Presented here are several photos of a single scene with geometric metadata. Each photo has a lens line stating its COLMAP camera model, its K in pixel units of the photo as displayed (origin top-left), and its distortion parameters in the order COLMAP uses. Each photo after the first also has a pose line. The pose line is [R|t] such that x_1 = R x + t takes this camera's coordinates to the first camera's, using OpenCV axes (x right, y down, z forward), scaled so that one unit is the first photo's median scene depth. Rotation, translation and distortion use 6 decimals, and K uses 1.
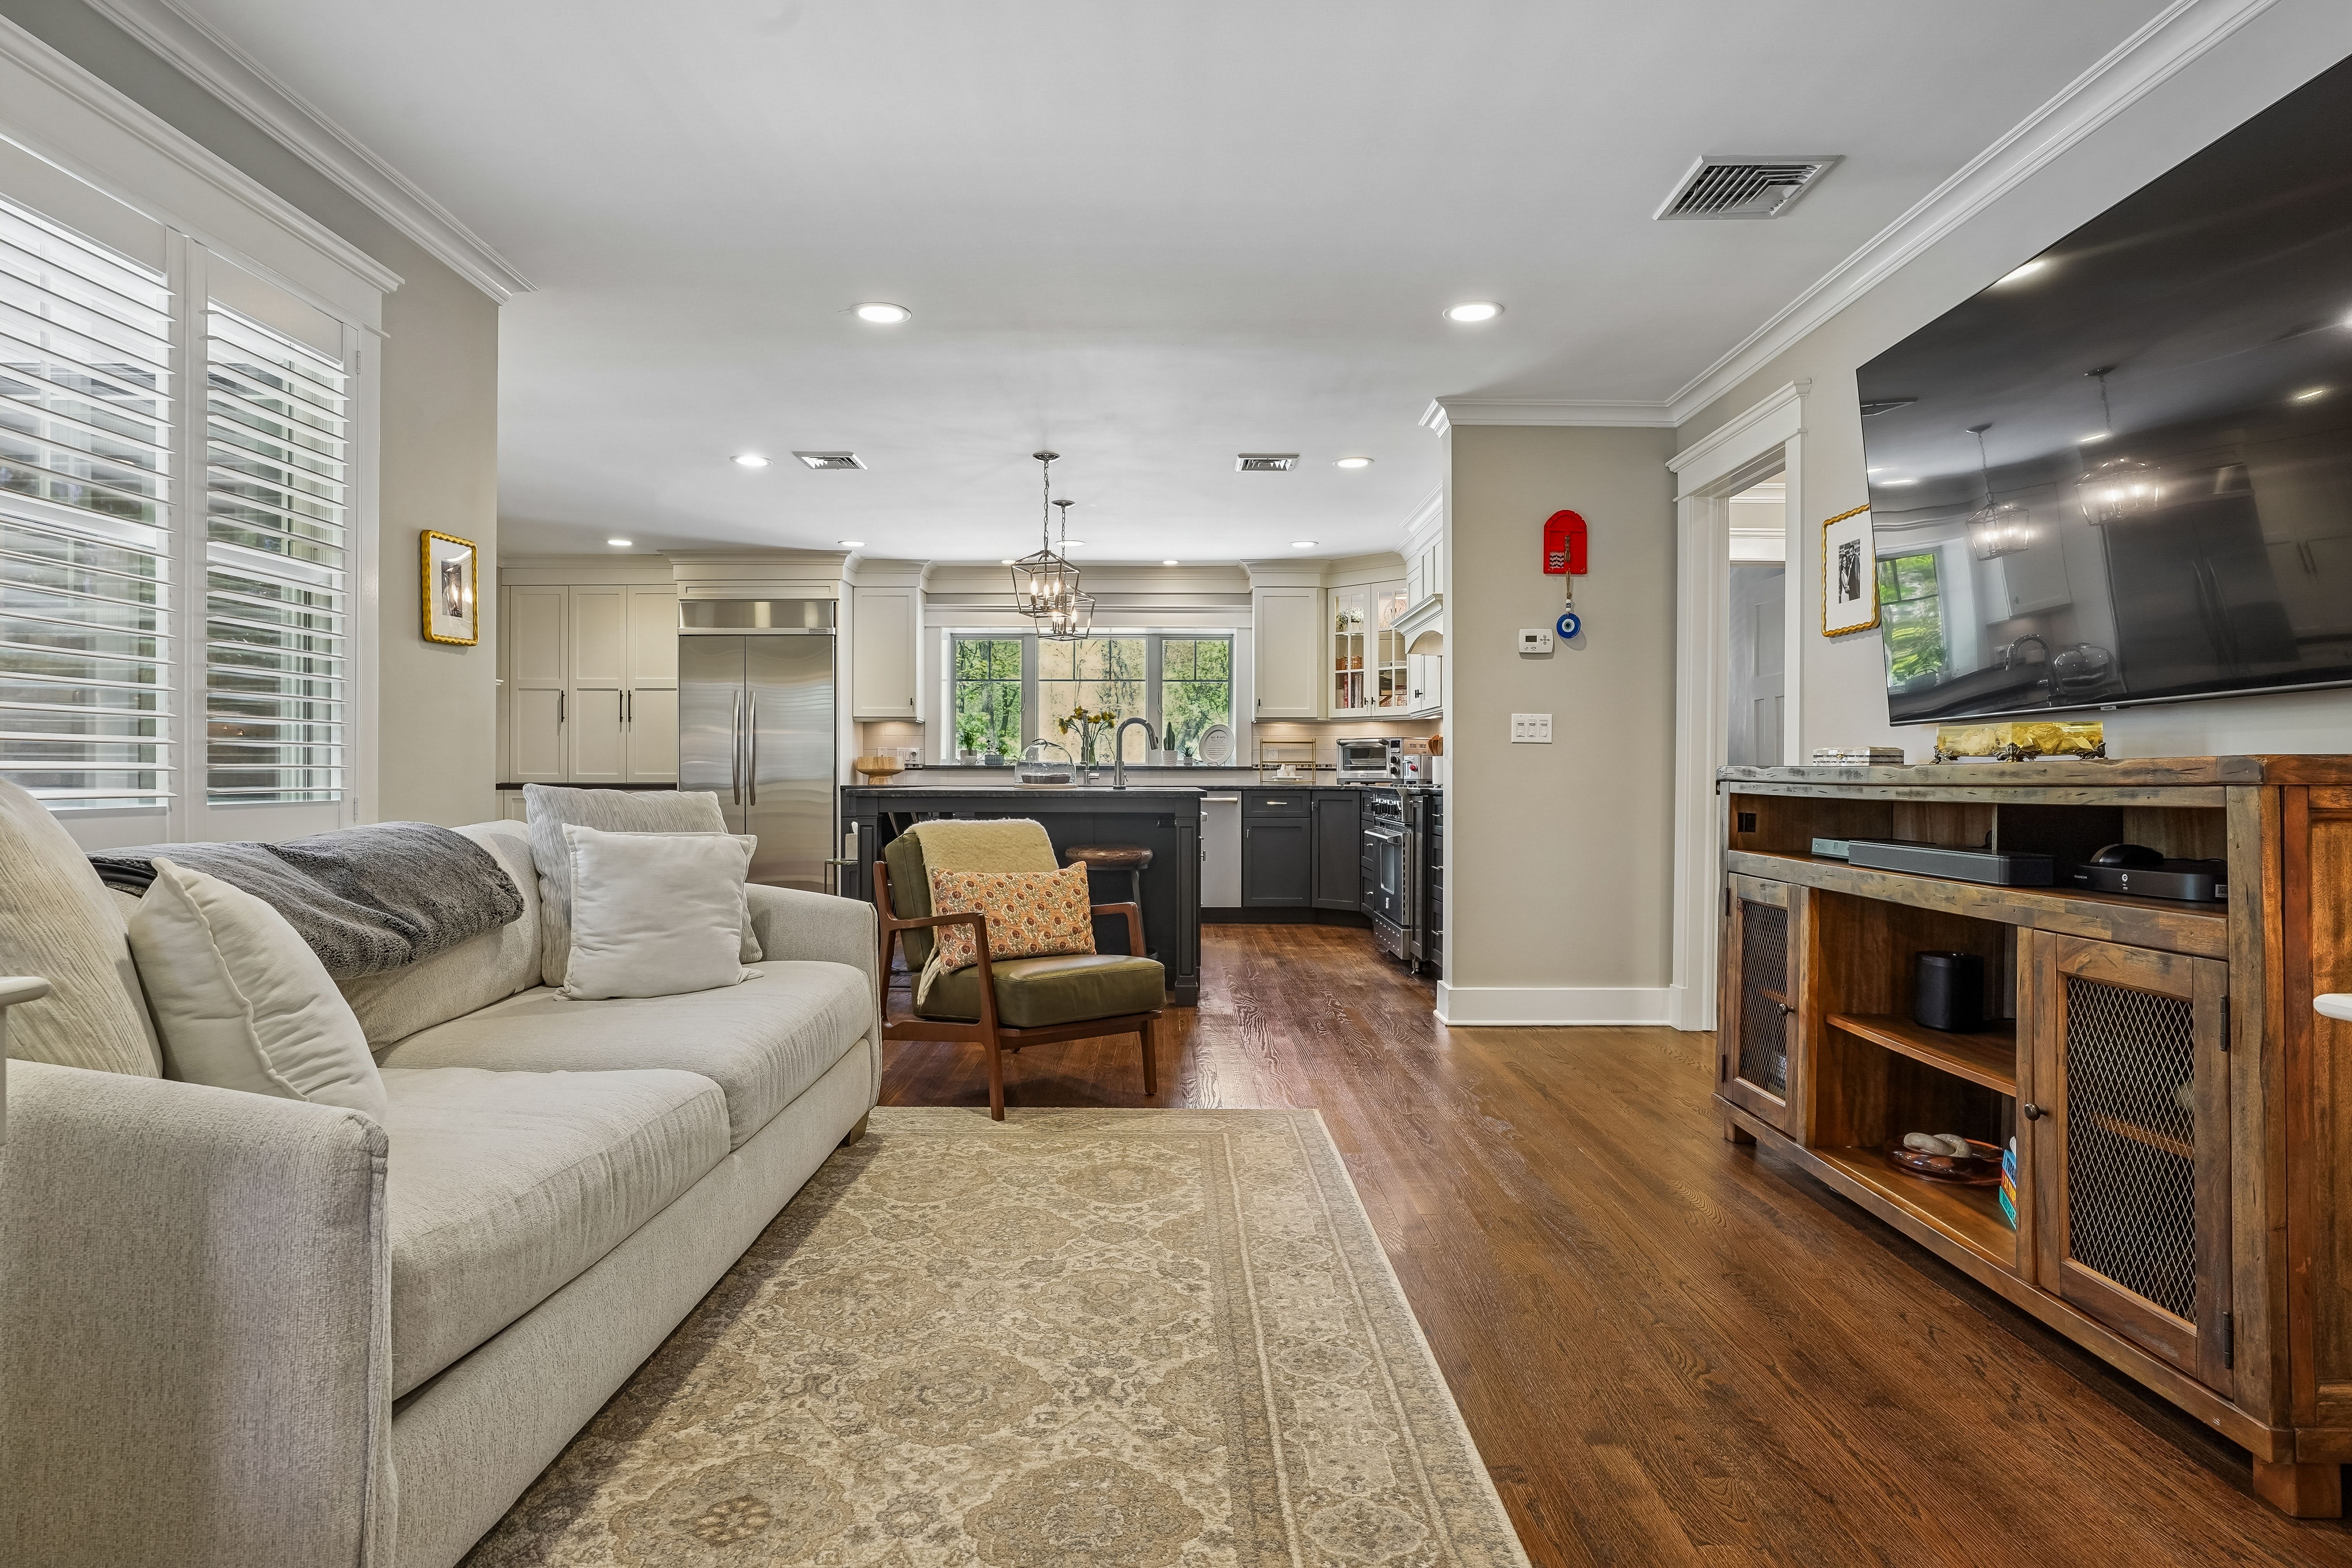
lens RADIAL K [[1290.1, 0, 1176.0], [0, 1290.1, 784.0], [0, 0, 1]] dist [-0.001328, -0.000228]
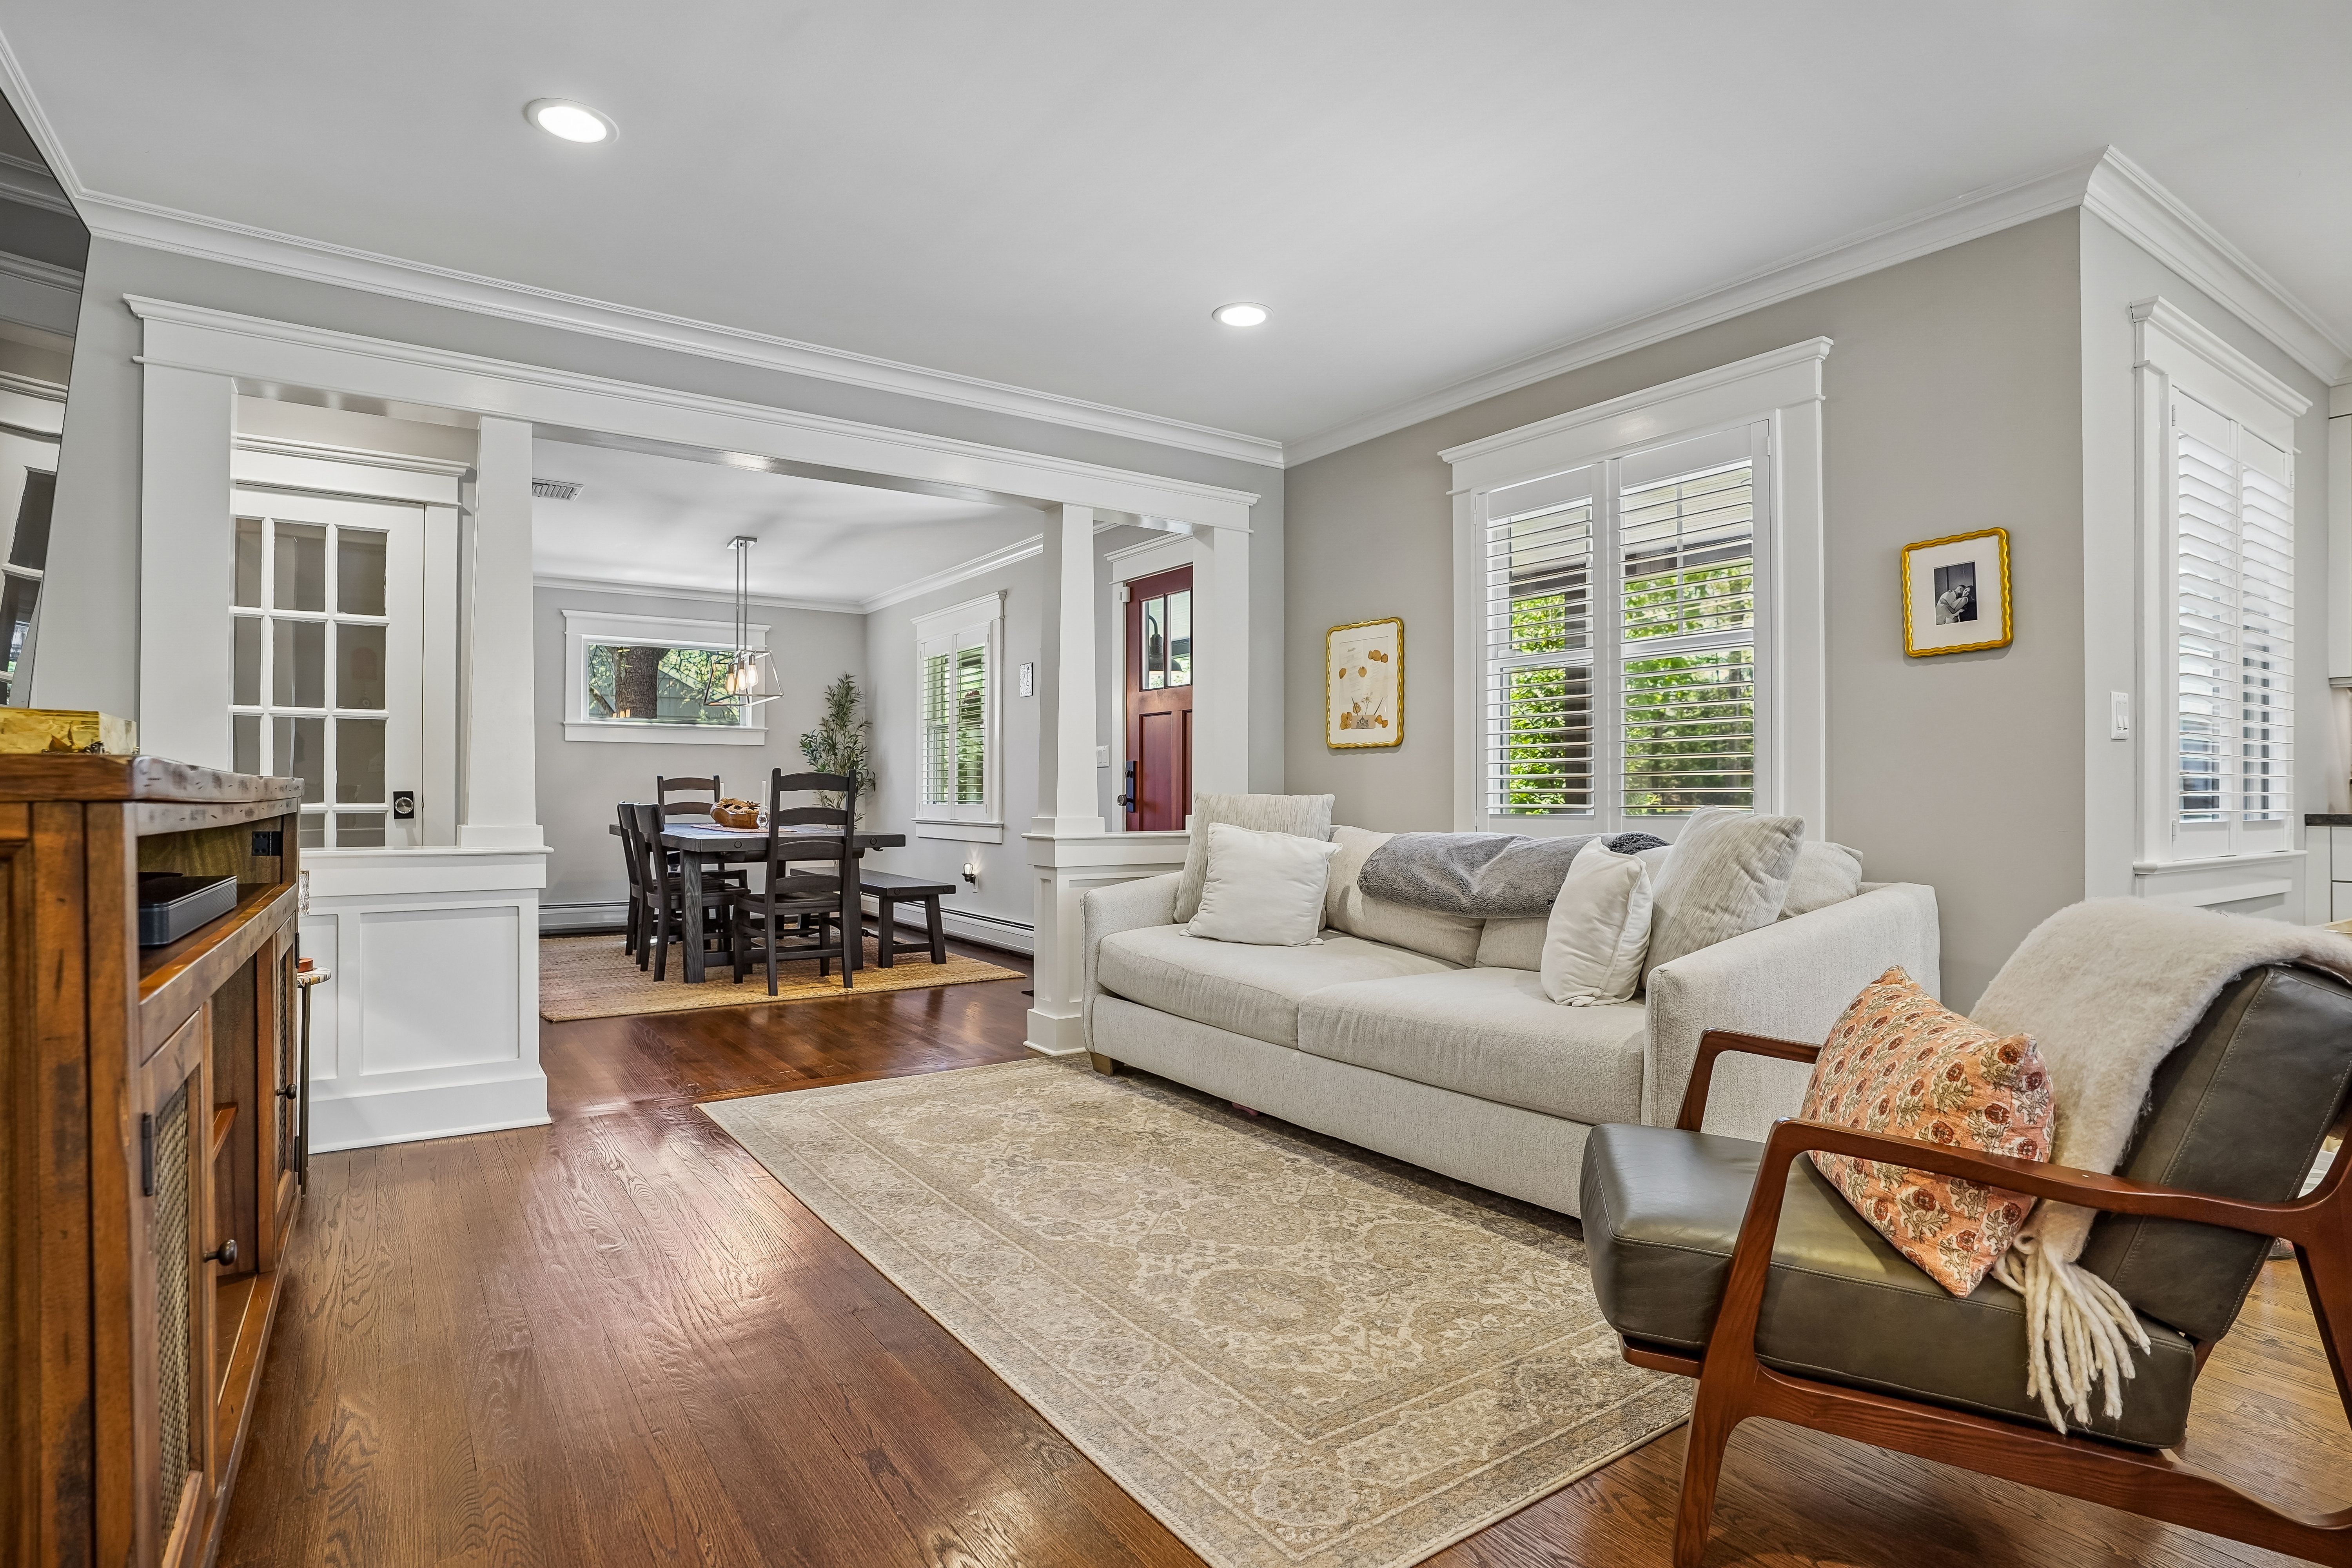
lens RADIAL K [[1185.0, 0, 1176.0], [0, 1185.0, 784.0], [0, 0, 1]] dist [-0.000409, -0.000086]
pose [[-0.821789, -0.004799, -0.569772, 0.523703], [0.000384, 0.999960, -0.008977, -0.010307], [0.569792, -0.007596, -0.821754, 1.930843]]
